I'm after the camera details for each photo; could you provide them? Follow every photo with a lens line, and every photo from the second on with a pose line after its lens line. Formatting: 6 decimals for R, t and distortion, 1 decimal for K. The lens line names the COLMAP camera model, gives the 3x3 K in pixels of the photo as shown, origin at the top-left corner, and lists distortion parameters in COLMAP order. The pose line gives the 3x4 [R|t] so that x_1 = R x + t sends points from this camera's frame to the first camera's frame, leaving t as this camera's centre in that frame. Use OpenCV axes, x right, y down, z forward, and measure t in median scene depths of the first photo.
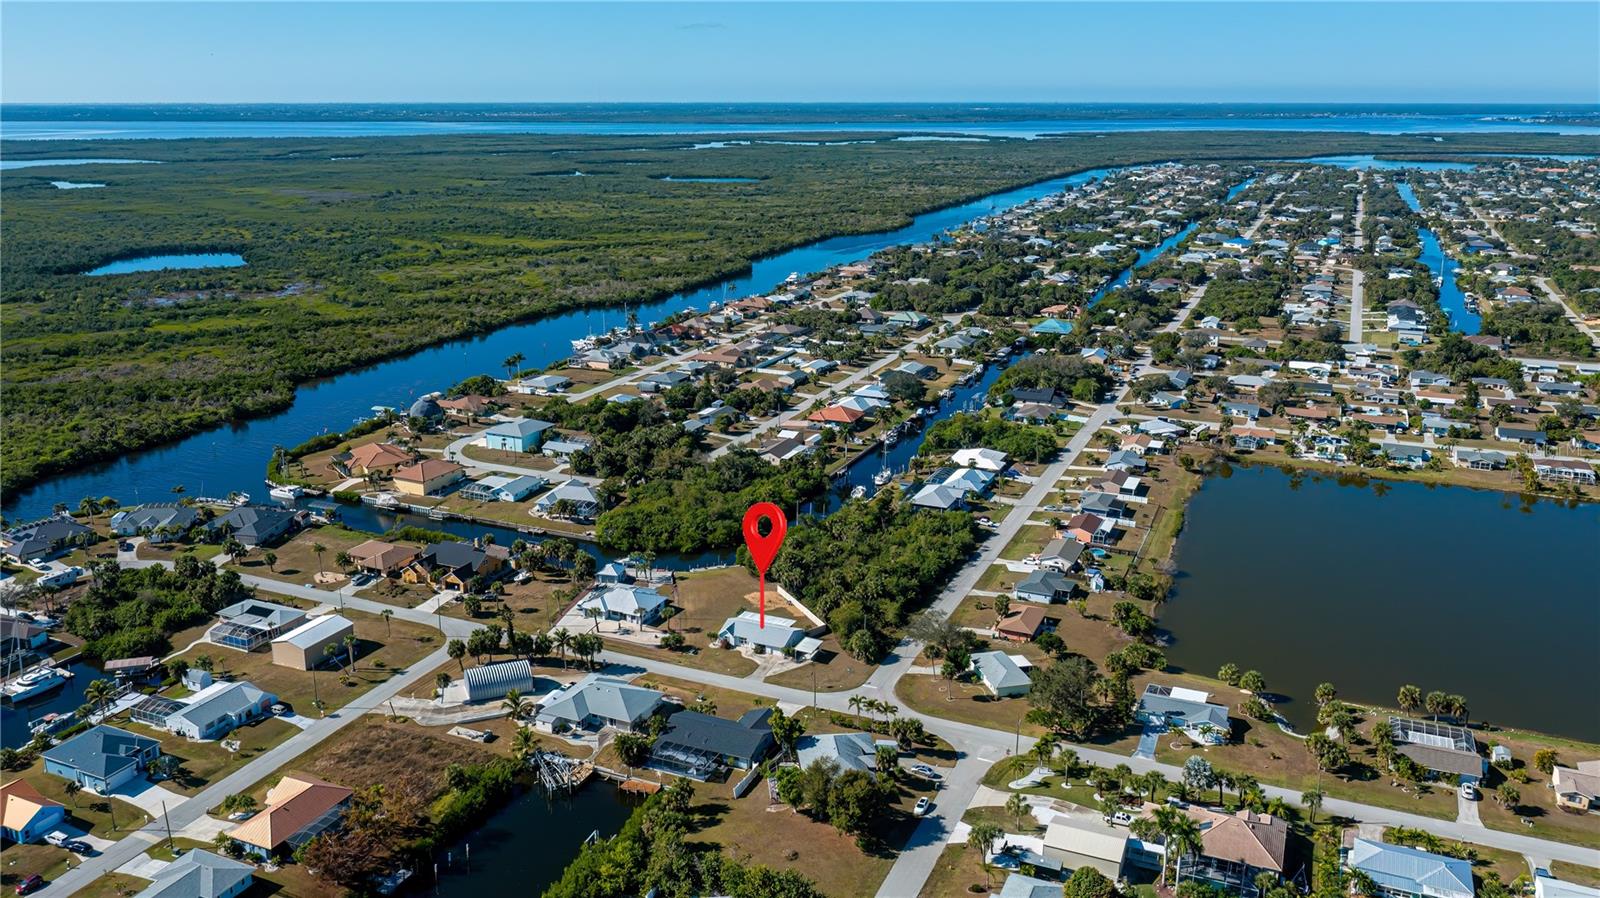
lens RADIAL K [[1252.4, 0, 800.0], [0, 1252.4, 449.0], [0, 0, 1]] dist [-0.007823, 0.001680]
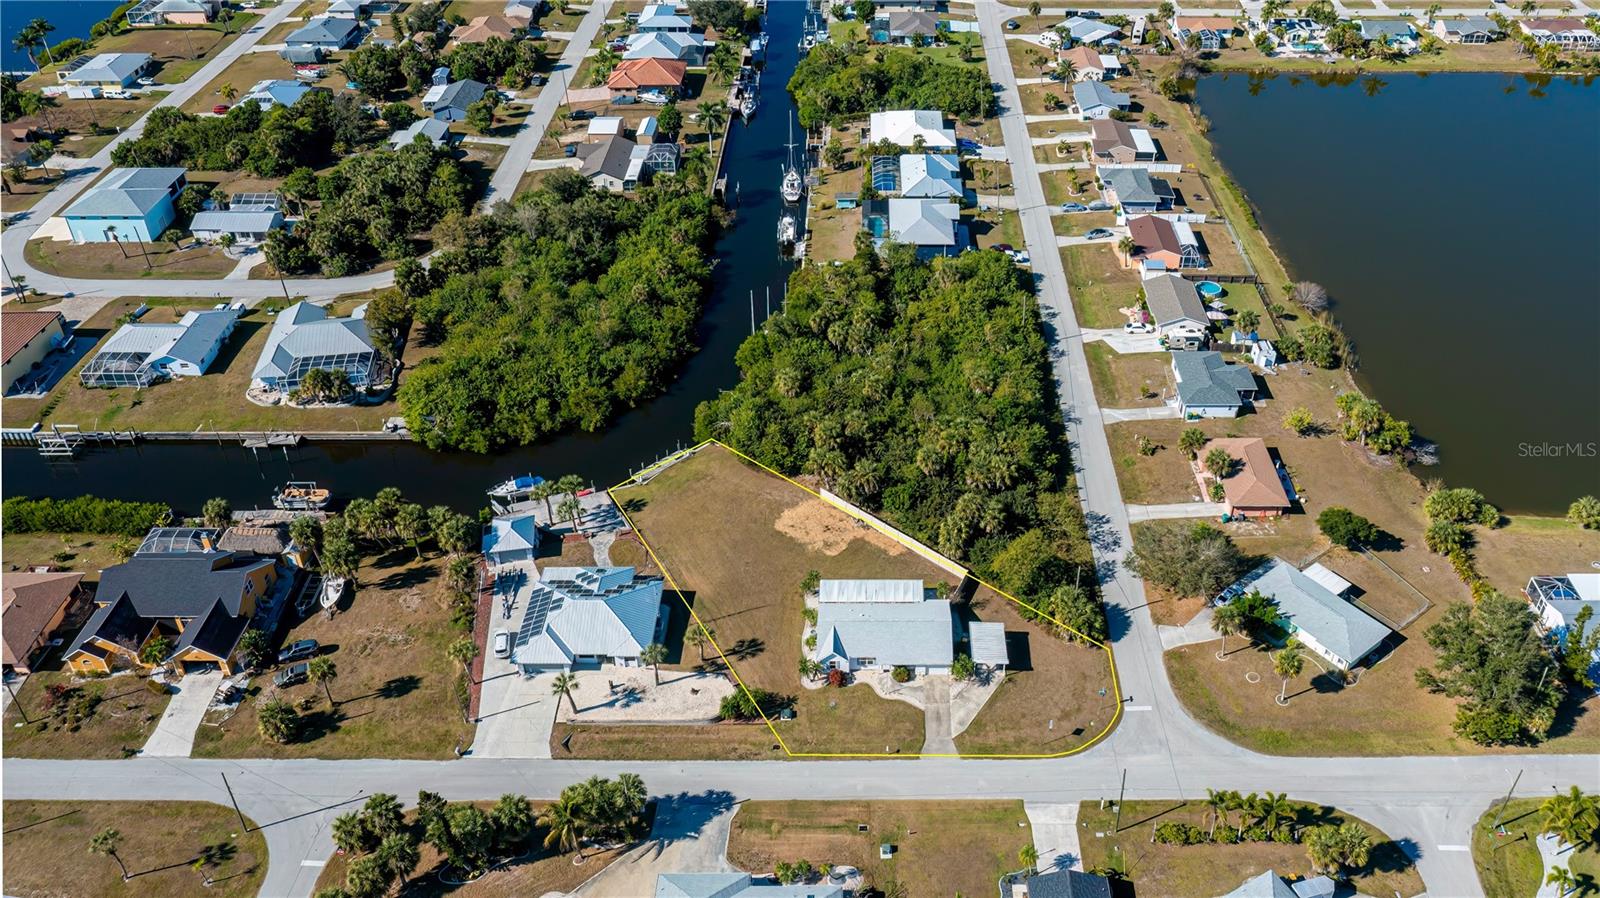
lens RADIAL K [[1197.4, 0, 890.4], [0, 1197.4, 497.3], [0, 0, 1]] dist [-0.008008, -0.000317]
pose [[0.914981, -0.254857, 0.312823, -0.122551], [0.108960, 0.902537, 0.416600, -0.084731], [-0.388507, -0.347096, 0.853573, 0.399224]]
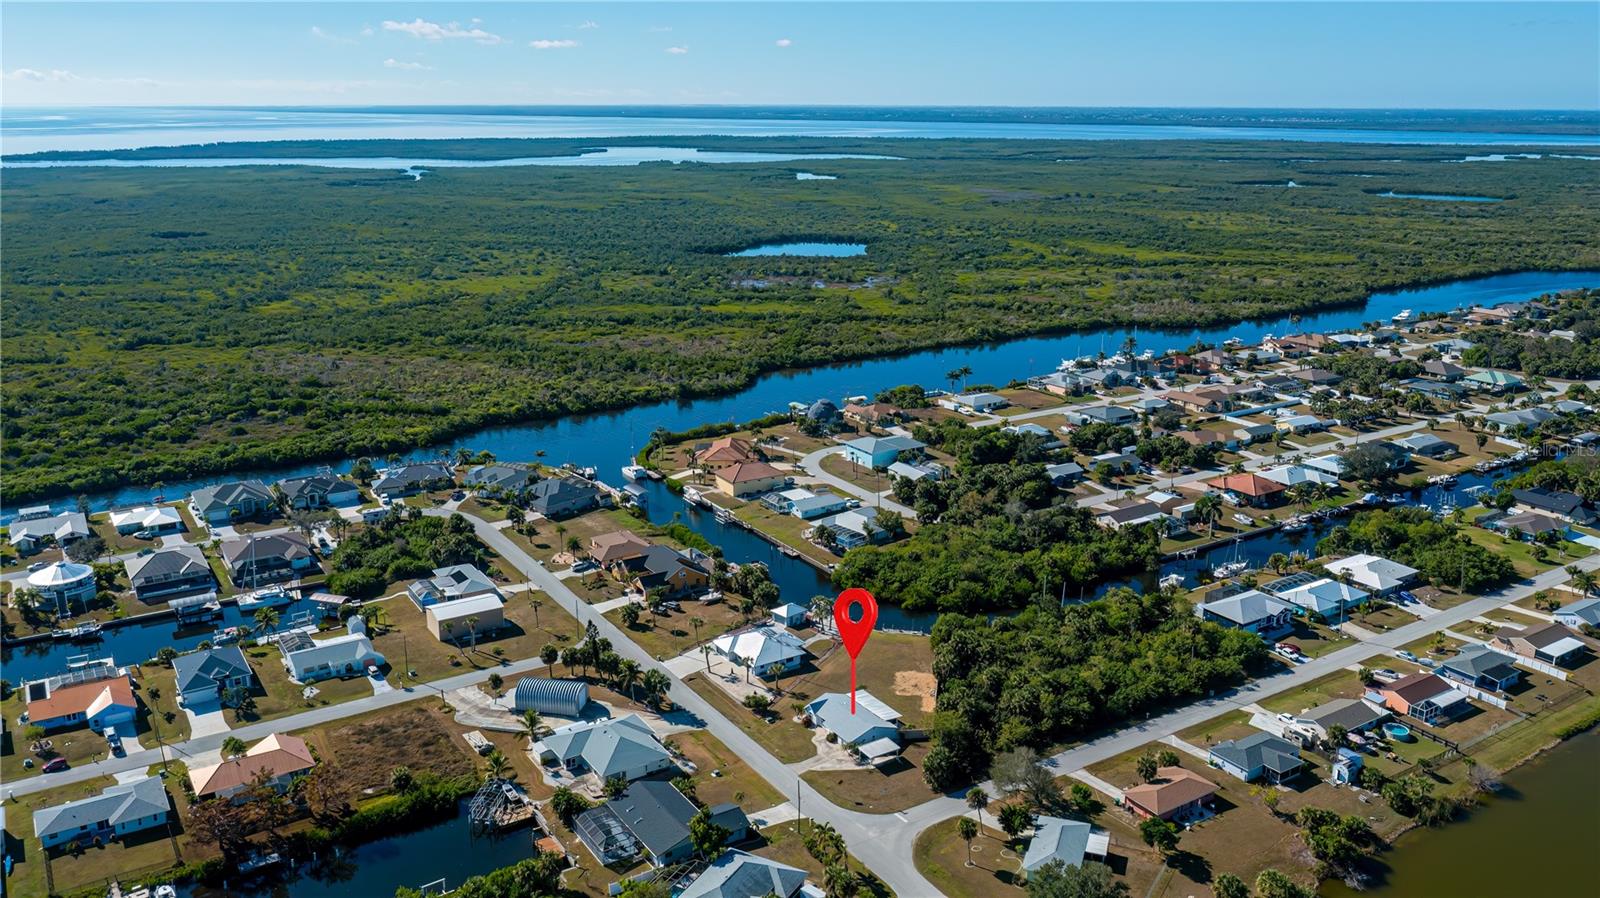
lens RADIAL K [[1266.3, 0, 821.1], [0, 1266.3, 451.5], [0, 0, 1]] dist [-0.016686, 0.002978]
pose [[0.836858, 0.147886, -0.527066, 0.264713], [-0.150026, 0.987913, 0.038985, -0.044823], [0.526461, 0.046448, 0.848930, 0.170639]]
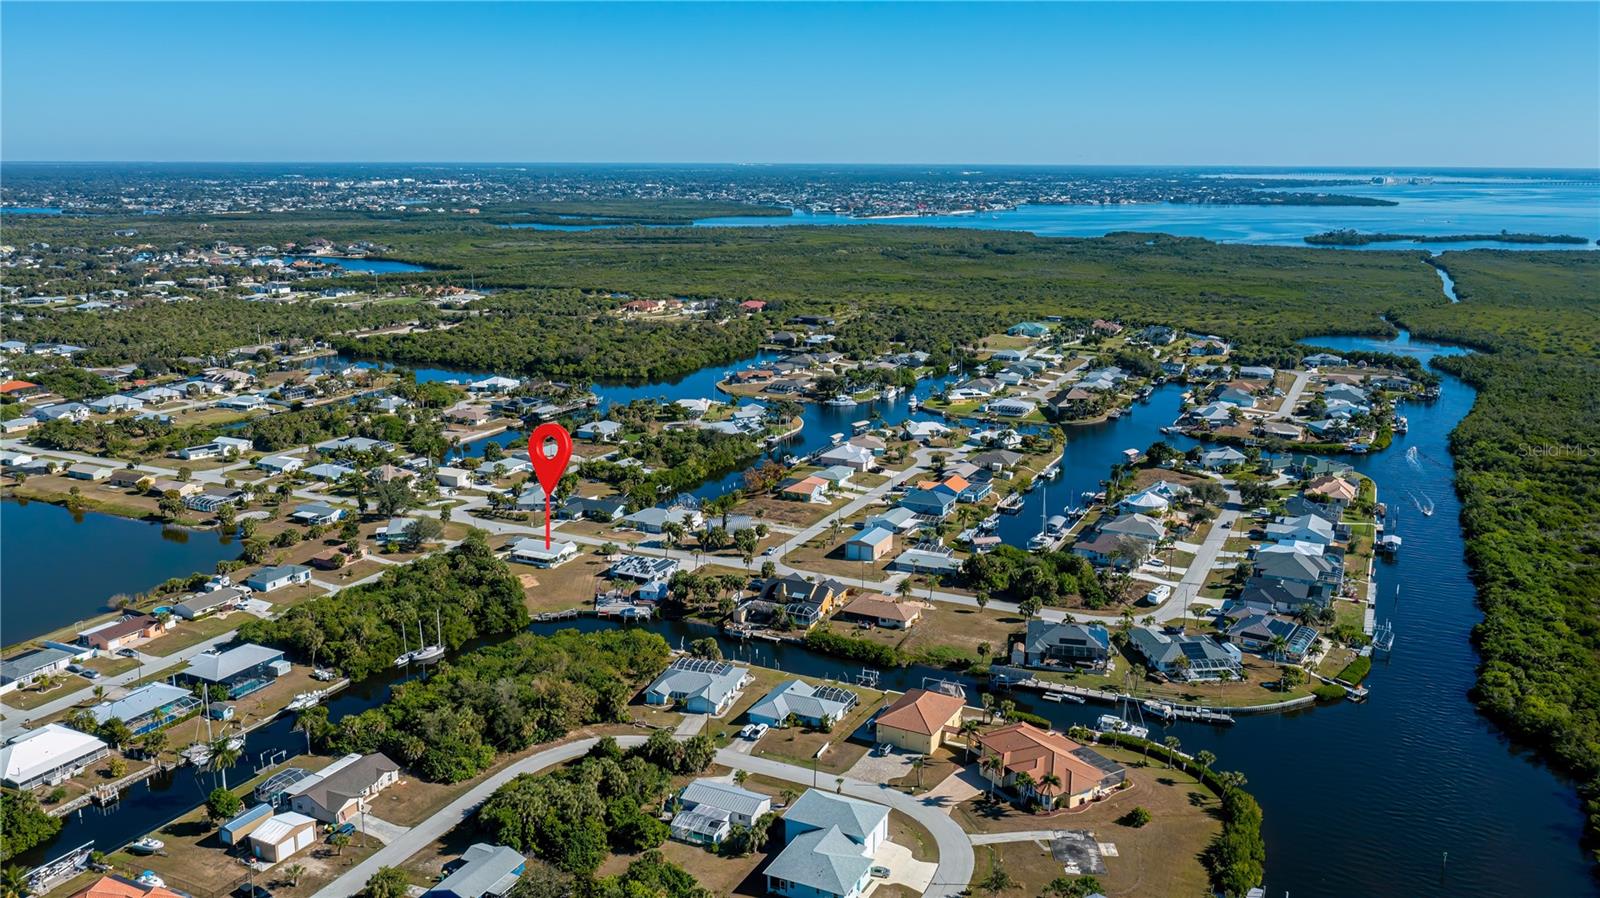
lens RADIAL K [[1252.4, 0, 800.0], [0, 1252.4, 449.0], [0, 0, 1]] dist [-0.007823, 0.001680]
pose [[-0.998743, -0.014364, 0.048023, -0.257264], [0.010556, 0.876310, 0.481632, -0.416847], [-0.049001, 0.481533, -0.875057, 1.472799]]
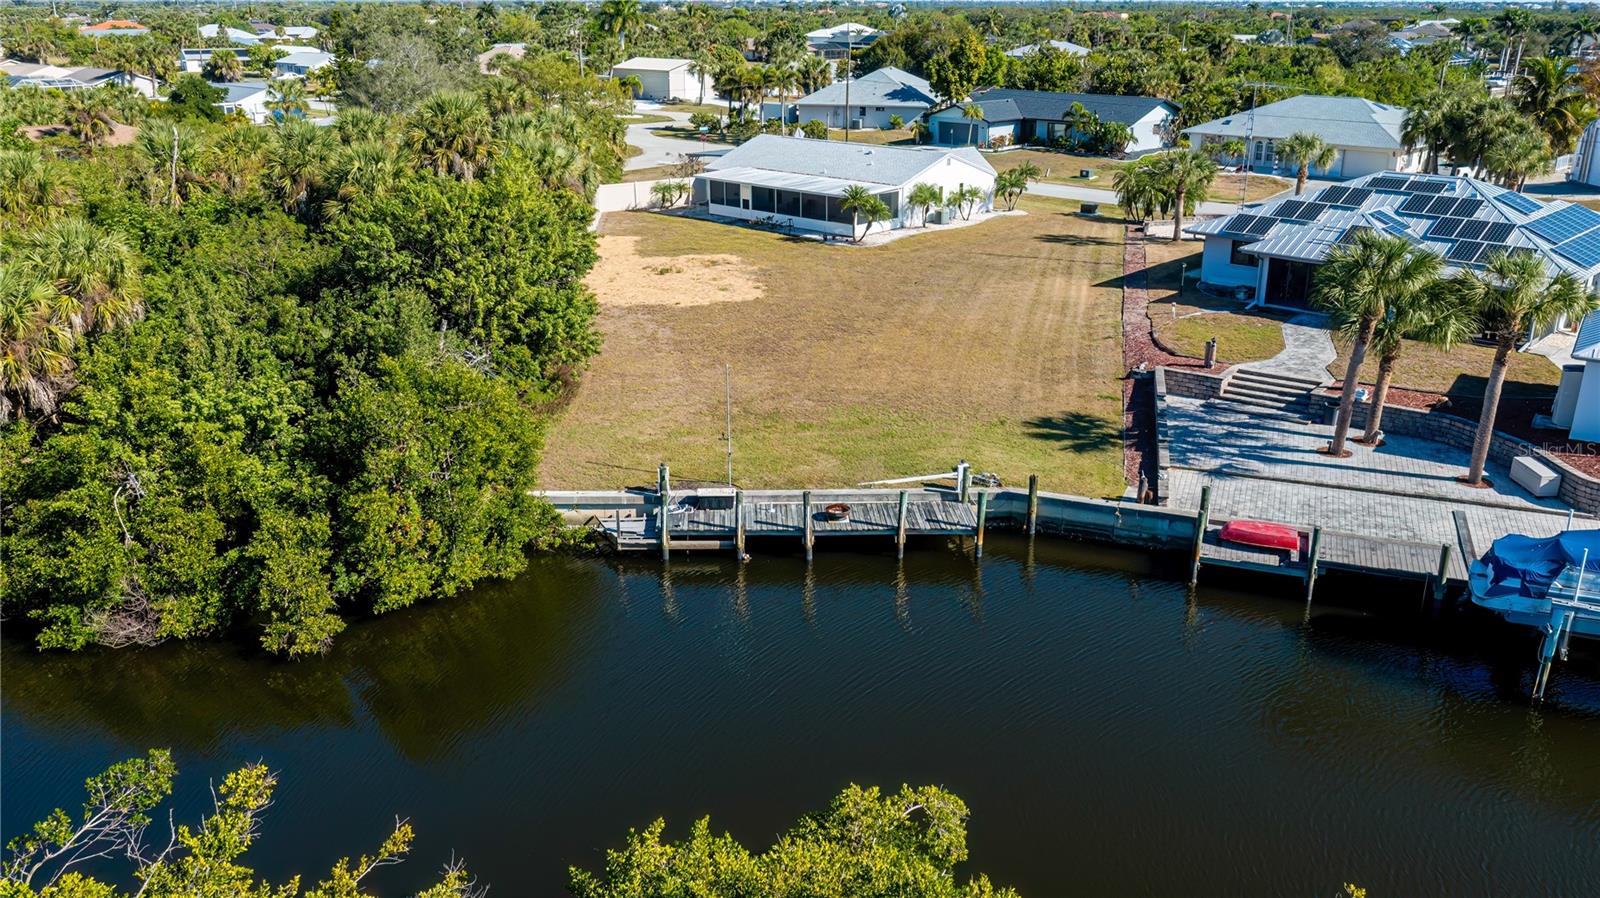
lens RADIAL K [[1252.4, 0, 800.0], [0, 1252.4, 449.0], [0, 0, 1]] dist [-0.007823, 0.001680]
pose [[-0.932753, -0.125304, 0.338041, -0.087787], [0.093652, 0.821248, 0.562832, 0.023426], [-0.348140, 0.556642, -0.754287, 0.872955]]
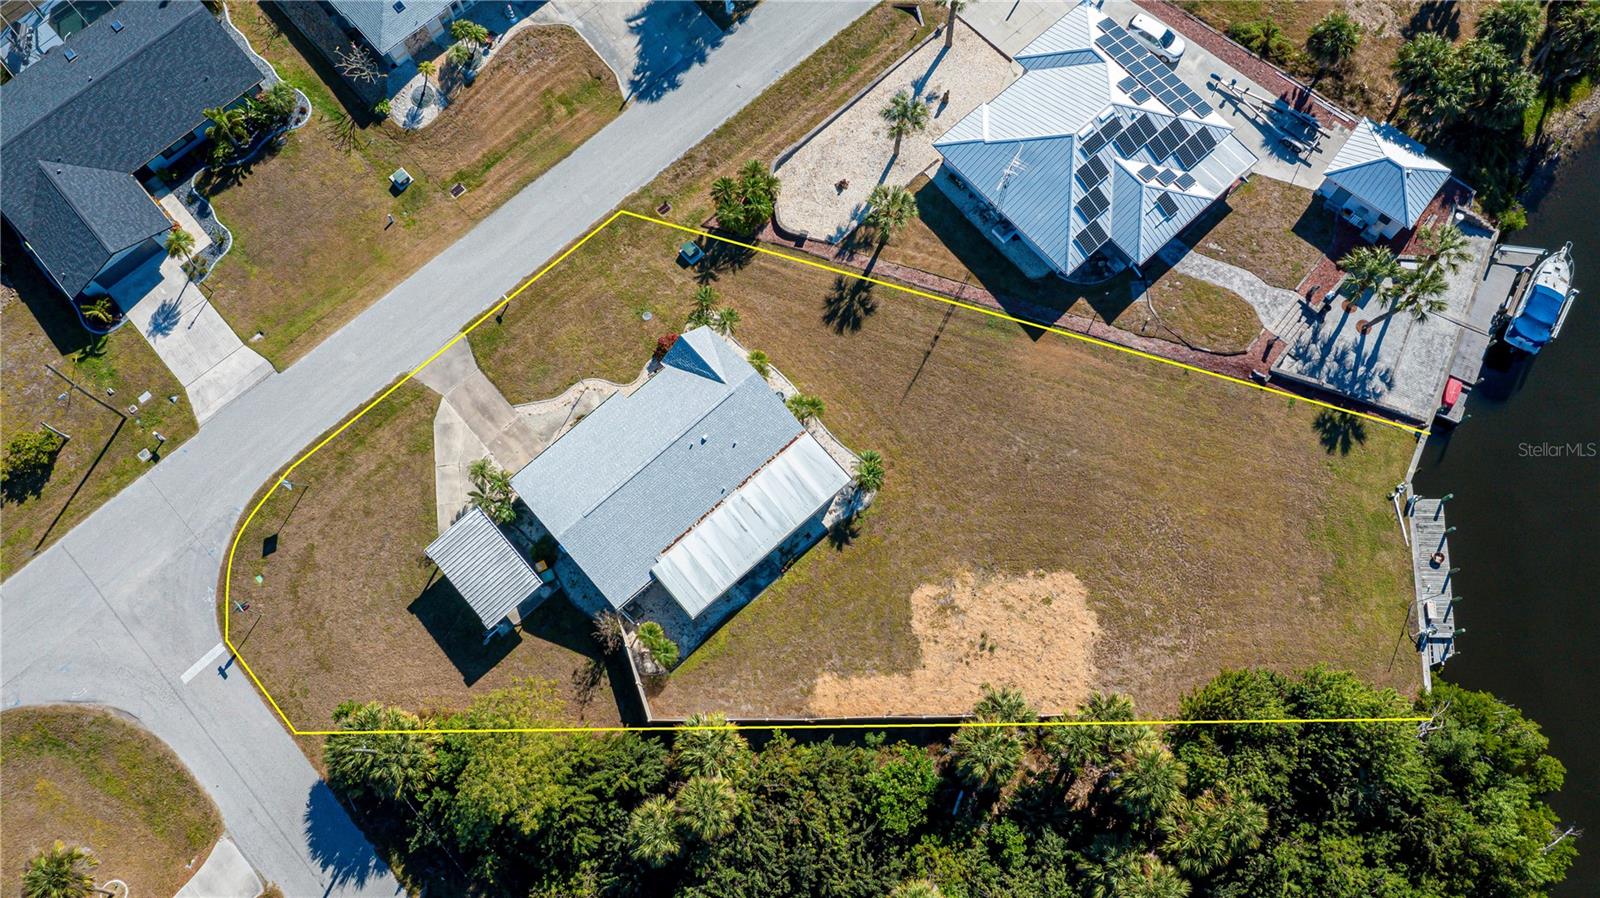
lens RADIAL K [[1266.3, 0, 821.1], [0, 1266.3, 451.5], [0, 0, 1]] dist [-0.016686, 0.002978]
pose [[-0.420507, 0.867363, -0.266188, 0.018923], [-0.243261, 0.174862, 0.954069, -0.093753], [0.874070, 0.465946, 0.137464, 0.687168]]
